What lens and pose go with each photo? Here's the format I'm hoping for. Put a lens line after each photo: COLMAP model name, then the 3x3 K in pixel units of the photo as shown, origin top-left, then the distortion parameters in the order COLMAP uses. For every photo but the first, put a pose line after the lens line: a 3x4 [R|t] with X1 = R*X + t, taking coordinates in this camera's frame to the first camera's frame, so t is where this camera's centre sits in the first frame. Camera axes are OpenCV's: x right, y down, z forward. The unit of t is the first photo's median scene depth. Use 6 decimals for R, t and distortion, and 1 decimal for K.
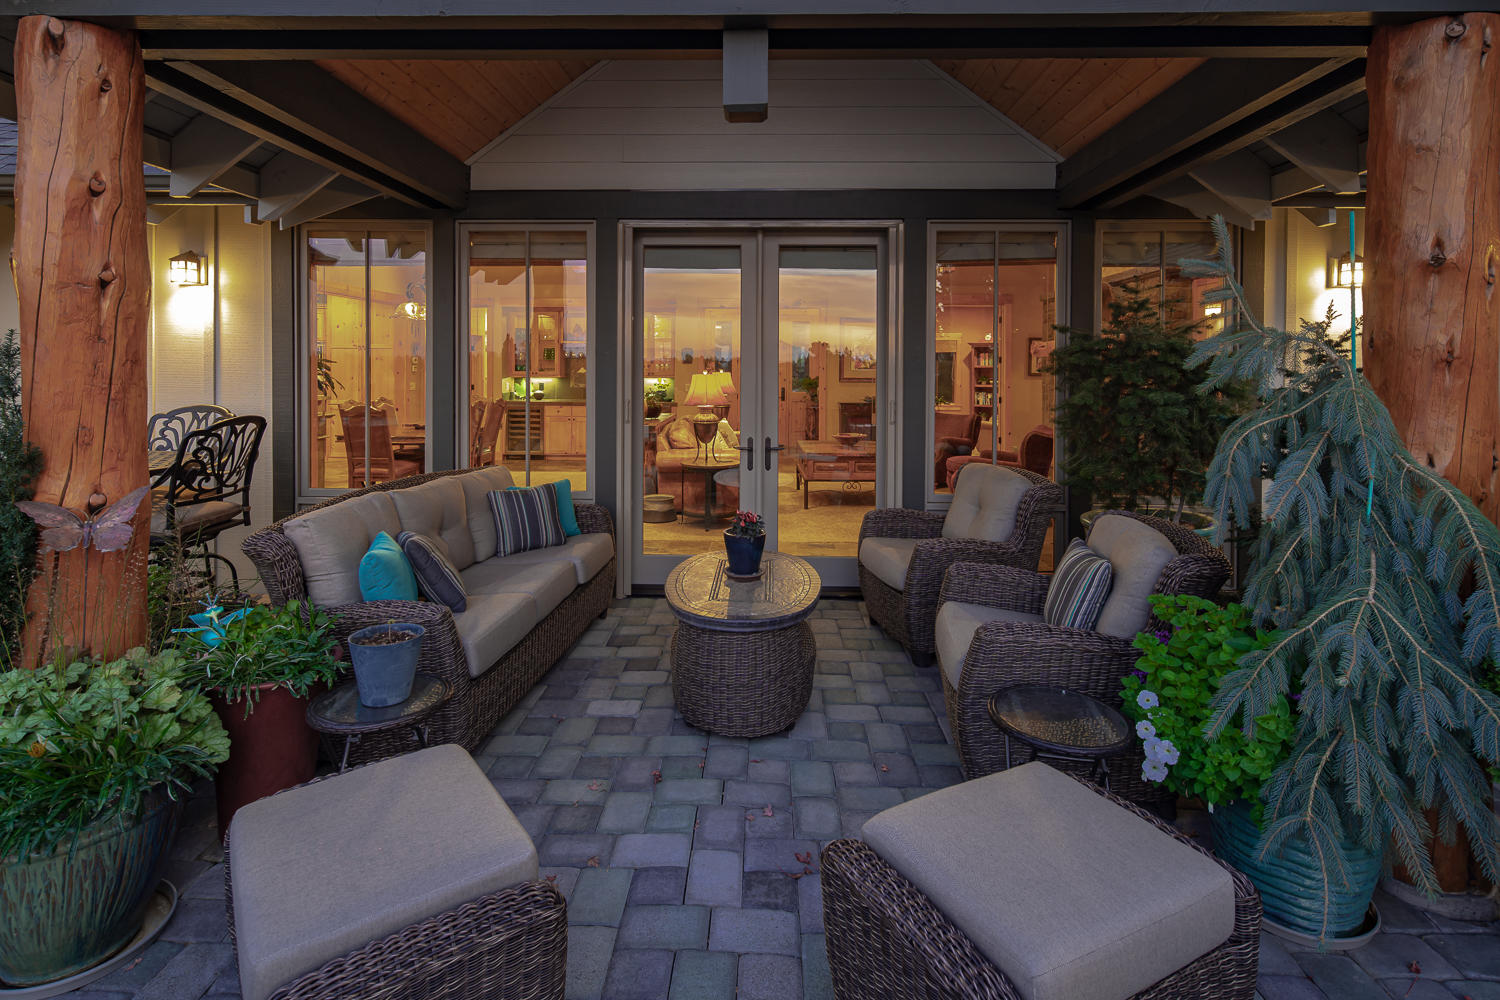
lens RADIAL K [[766.4, 0, 770.0], [0, 766.4, 369.5], [0, 0, 1]] dist [-0.000932, -0.001329]
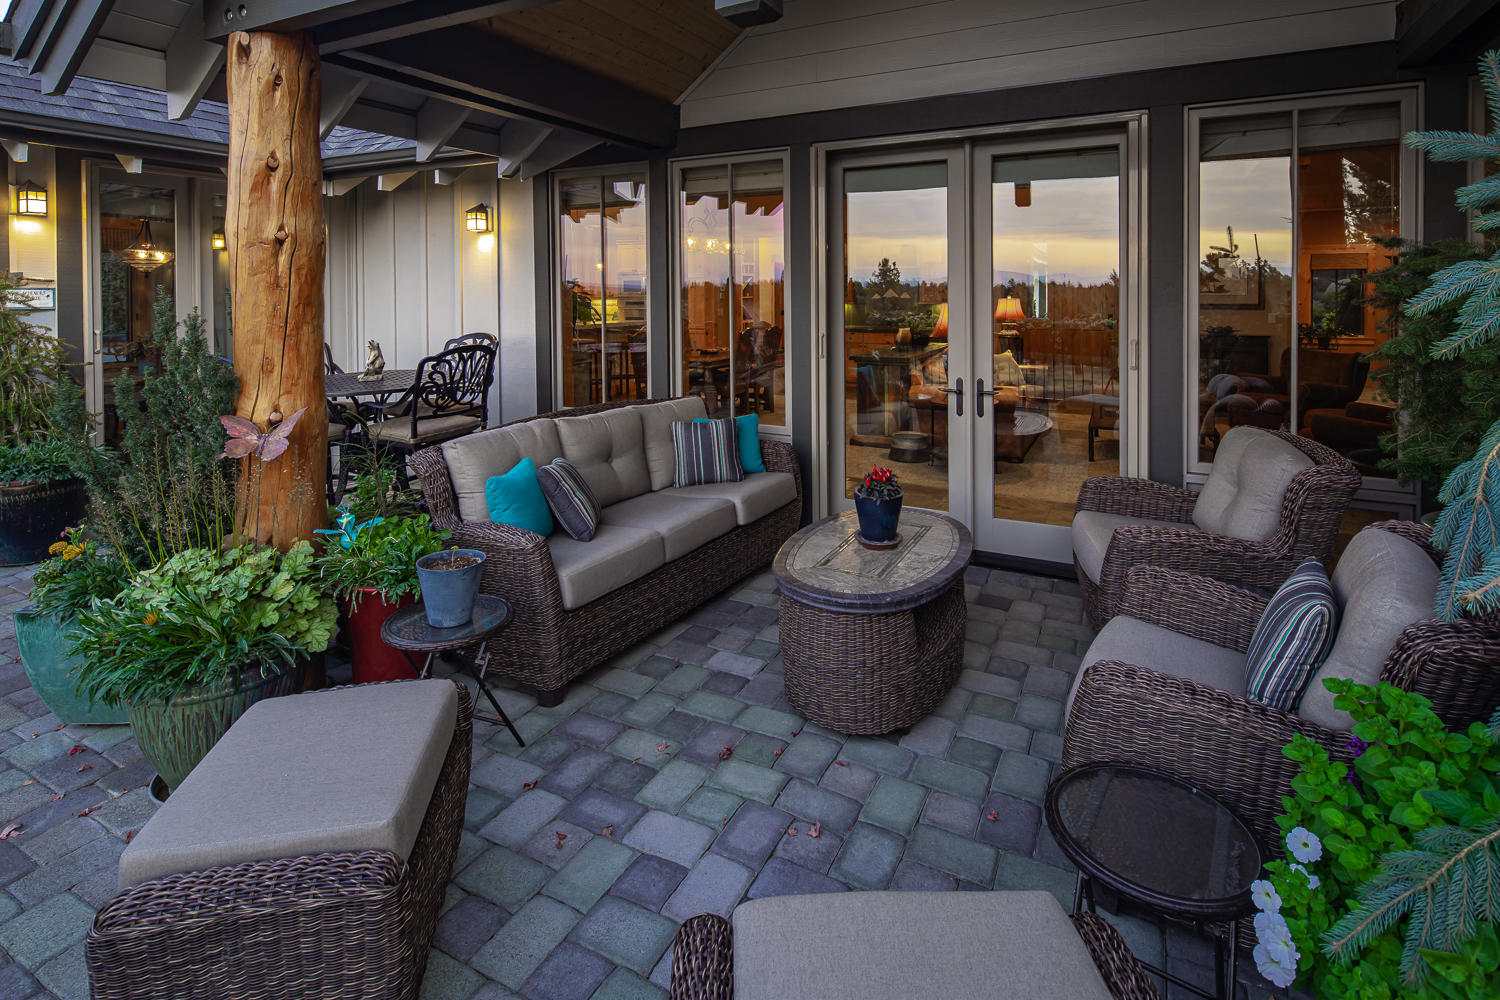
lens RADIAL K [[779.1, 0, 753.9], [0, 779.1, 295.1], [0, 0, 1]] dist [0.003261, -0.003808]
pose [[0.891371, -0.005970, -0.453234, 0.312479], [0.007943, 0.999965, 0.002450, -0.019386], [0.453204, -0.005784, 0.891388, 0.187992]]
